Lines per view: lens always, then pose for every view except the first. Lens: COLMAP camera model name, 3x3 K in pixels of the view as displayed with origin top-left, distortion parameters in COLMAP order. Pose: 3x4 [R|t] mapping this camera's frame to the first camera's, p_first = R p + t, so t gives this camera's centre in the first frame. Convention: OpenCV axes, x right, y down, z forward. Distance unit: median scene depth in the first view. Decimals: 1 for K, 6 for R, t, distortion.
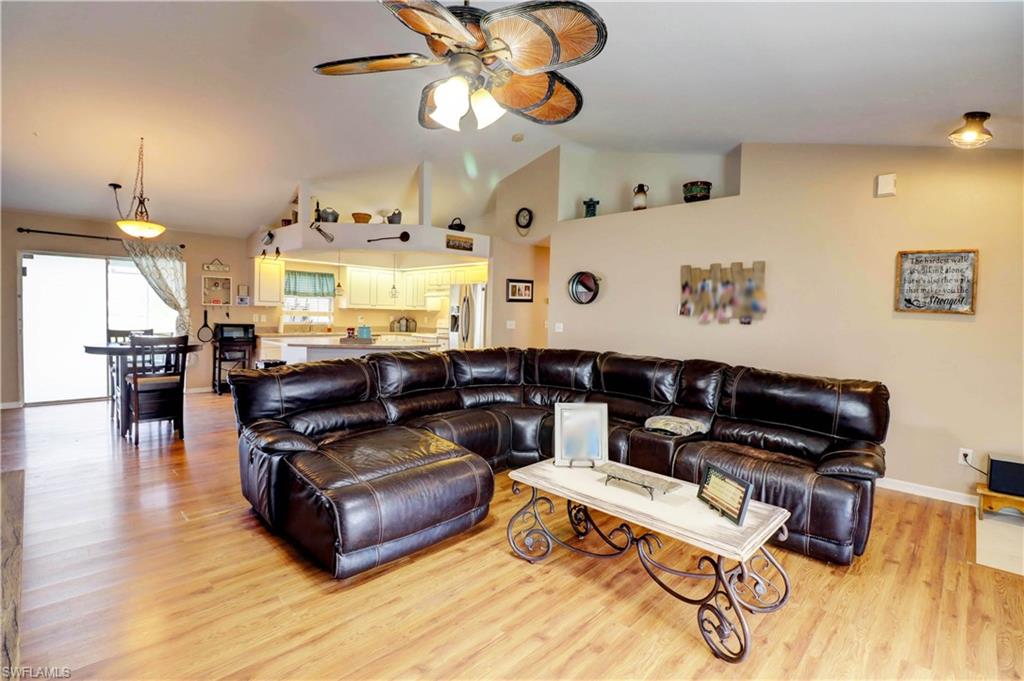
lens RADIAL K [[474.7, 0, 508.9], [0, 474.7, 332.1], [0, 0, 1]] dist [-0.001142, -0.012326]
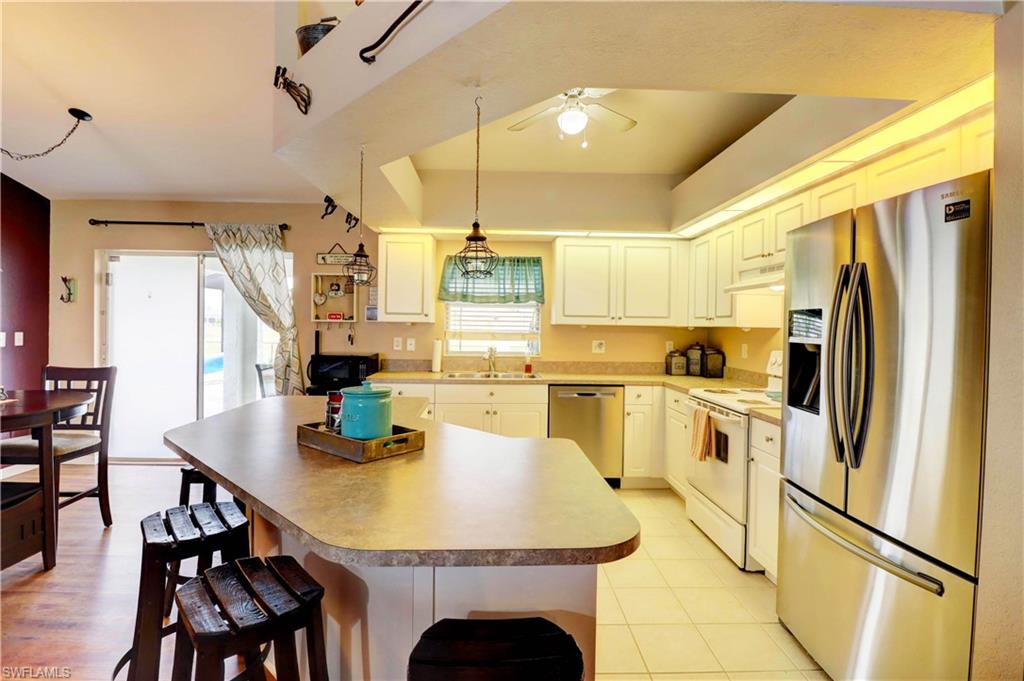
lens RADIAL K [[474.7, 0, 506.0], [0, 474.7, 332.9], [0, 0, 1]] dist [-0.001142, -0.012326]
pose [[0.723455, -0.000991, -0.690371, -0.056813], [-0.024900, 0.999311, -0.027527, -0.033356], [0.689922, 0.037105, 0.722932, 0.751669]]
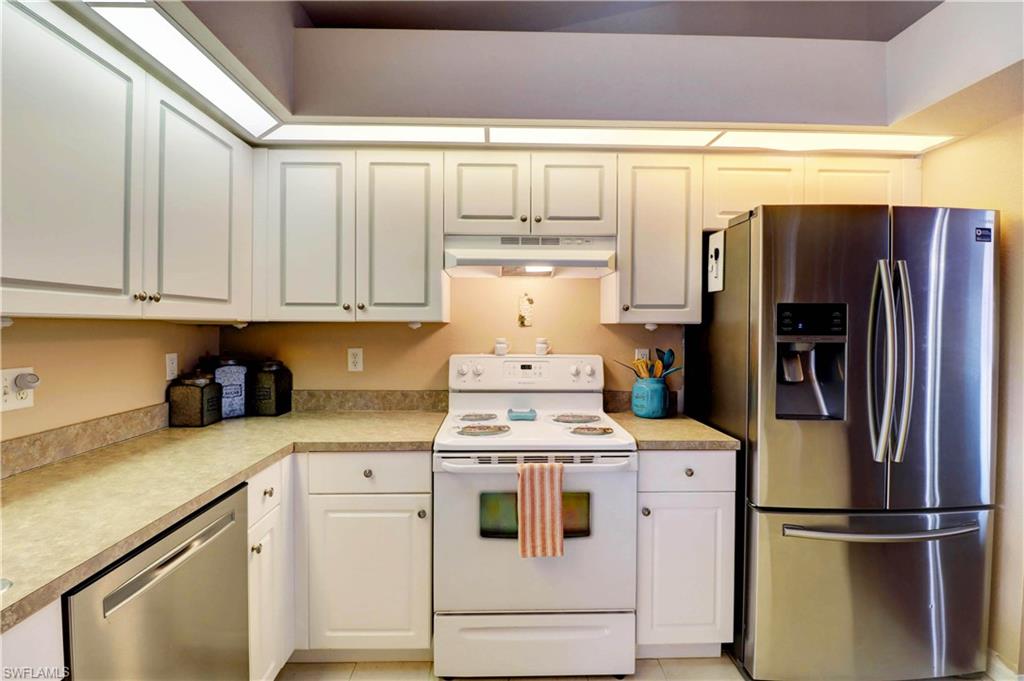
lens RADIAL K [[474.7, 0, 506.7], [0, 474.7, 330.7], [0, 0, 1]] dist [-0.001142, -0.012326]
pose [[0.692242, -0.029217, 0.721073, -0.400971], [0.039234, 0.999226, 0.002822, -0.051858], [-0.720598, 0.026337, 0.692853, 1.017885]]
